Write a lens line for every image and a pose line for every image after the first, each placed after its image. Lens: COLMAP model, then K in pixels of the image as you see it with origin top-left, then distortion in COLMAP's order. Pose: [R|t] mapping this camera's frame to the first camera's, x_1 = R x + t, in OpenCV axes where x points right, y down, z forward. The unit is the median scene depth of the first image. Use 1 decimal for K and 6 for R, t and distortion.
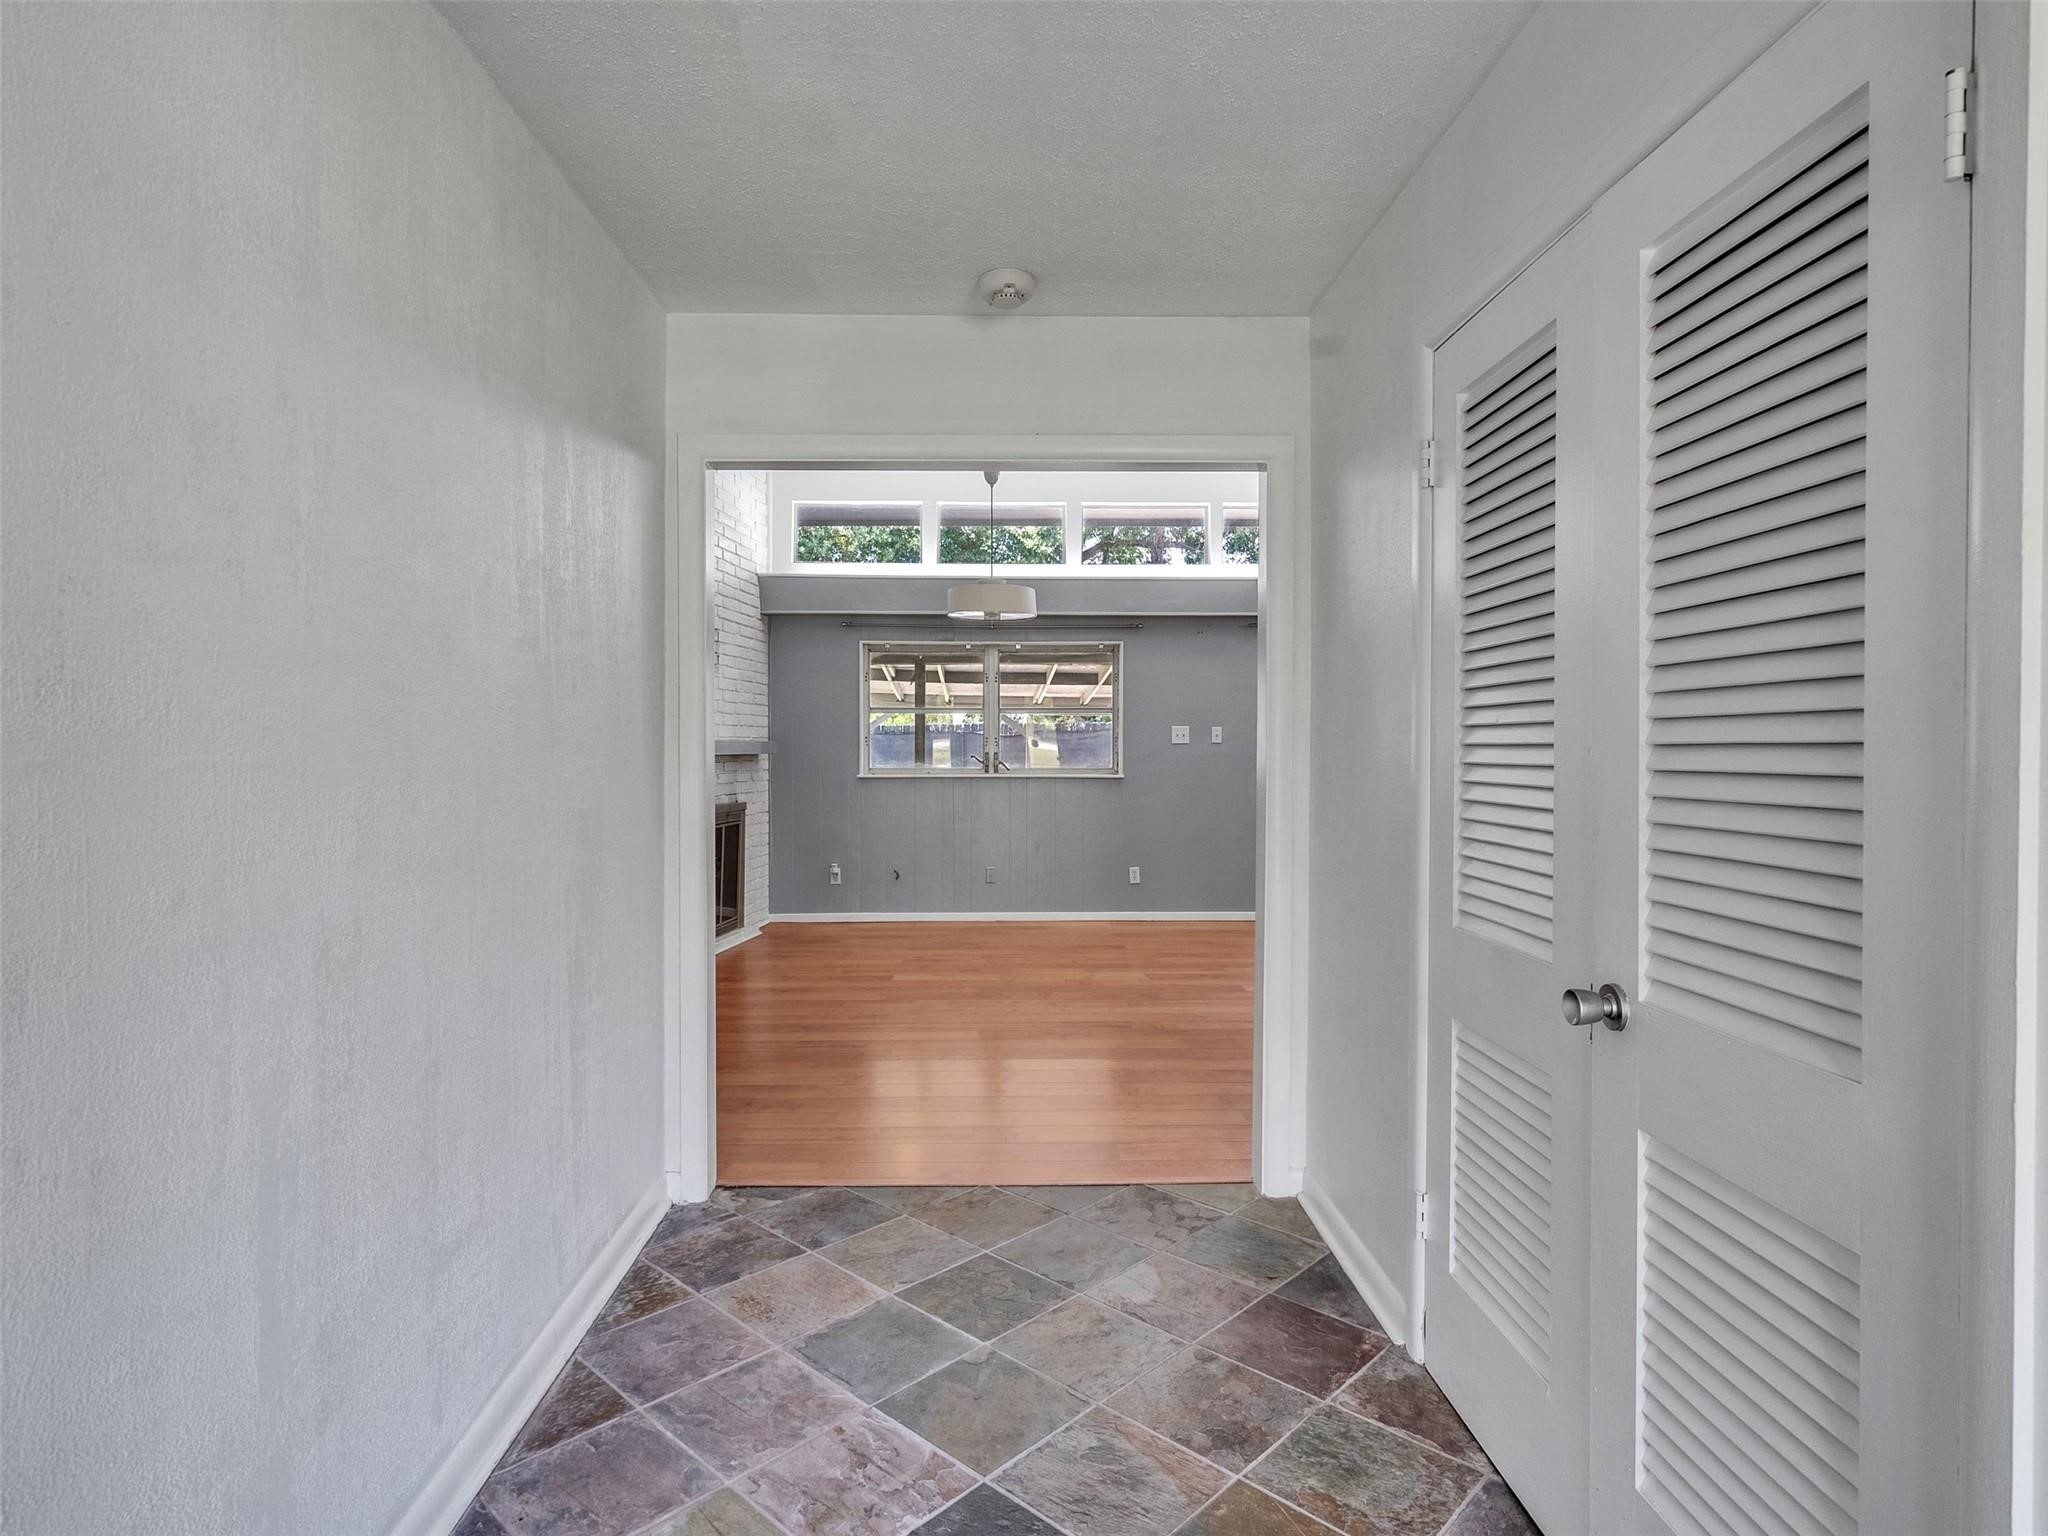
lens RADIAL K [[1043.7, 0, 1016.0], [0, 1043.7, 753.1], [0, 0, 1]] dist [-0.004024, 0.001946]
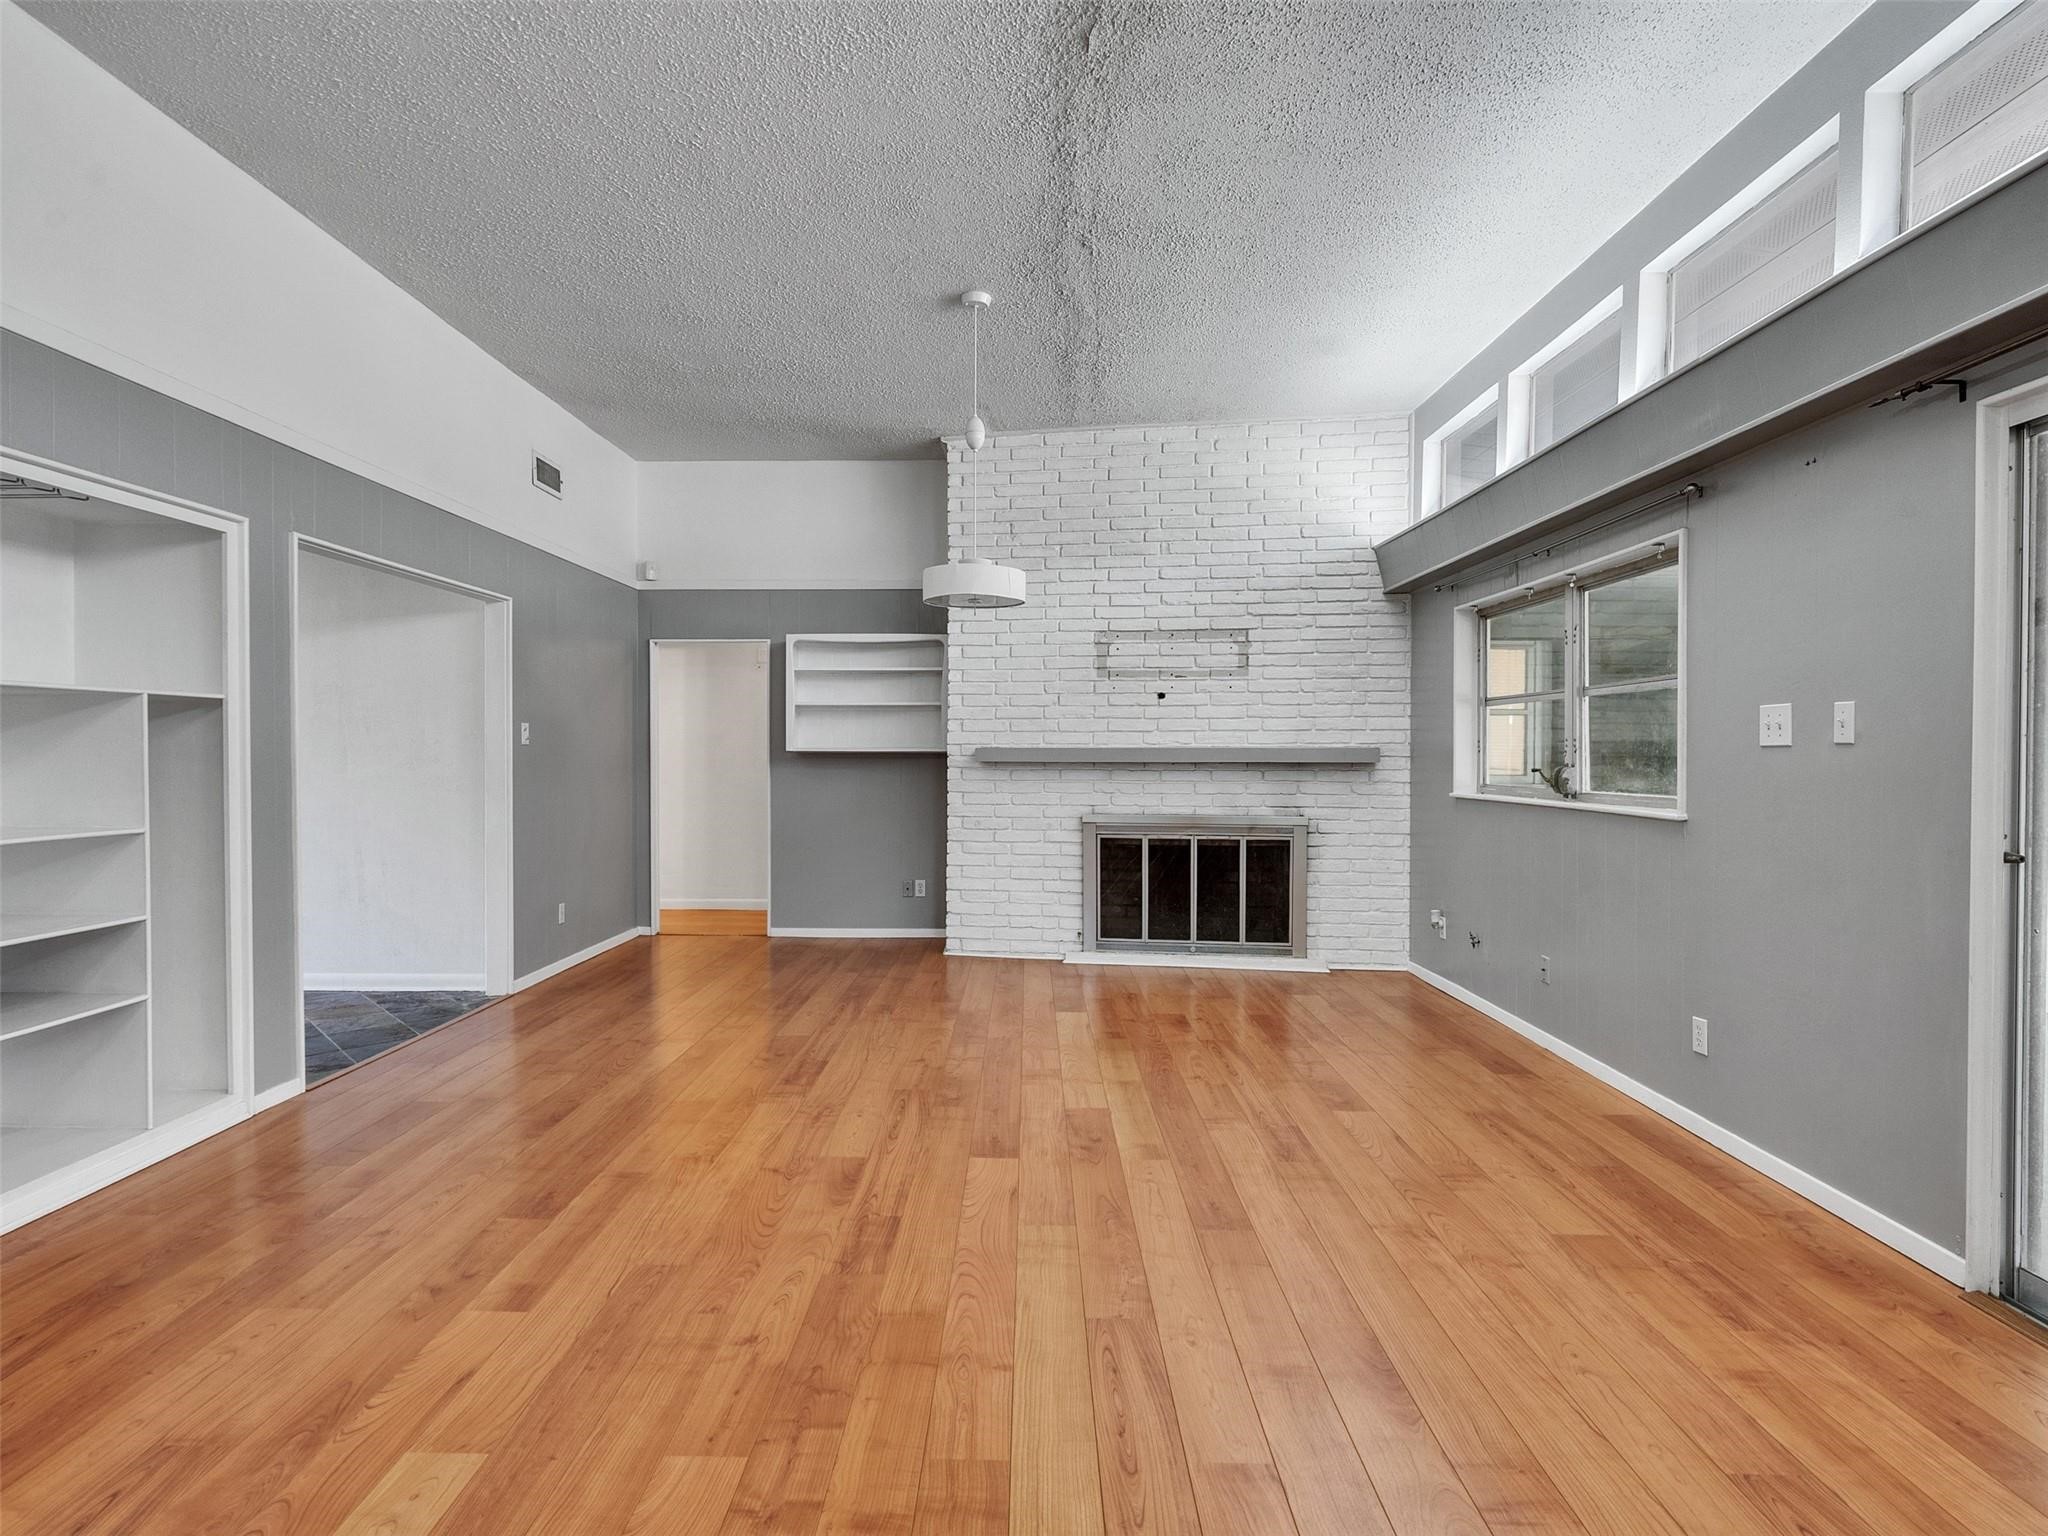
lens RADIAL K [[1043.7, 0, 1008.5], [0, 1043.7, 772.1], [0, 0, 1]] dist [-0.004024, 0.001946]
pose [[-0.049843, 0.016691, -0.998618, 0.593910], [-0.020212, 0.999639, 0.017716, 0.000128], [0.998553, 0.021067, -0.049488, 0.729562]]
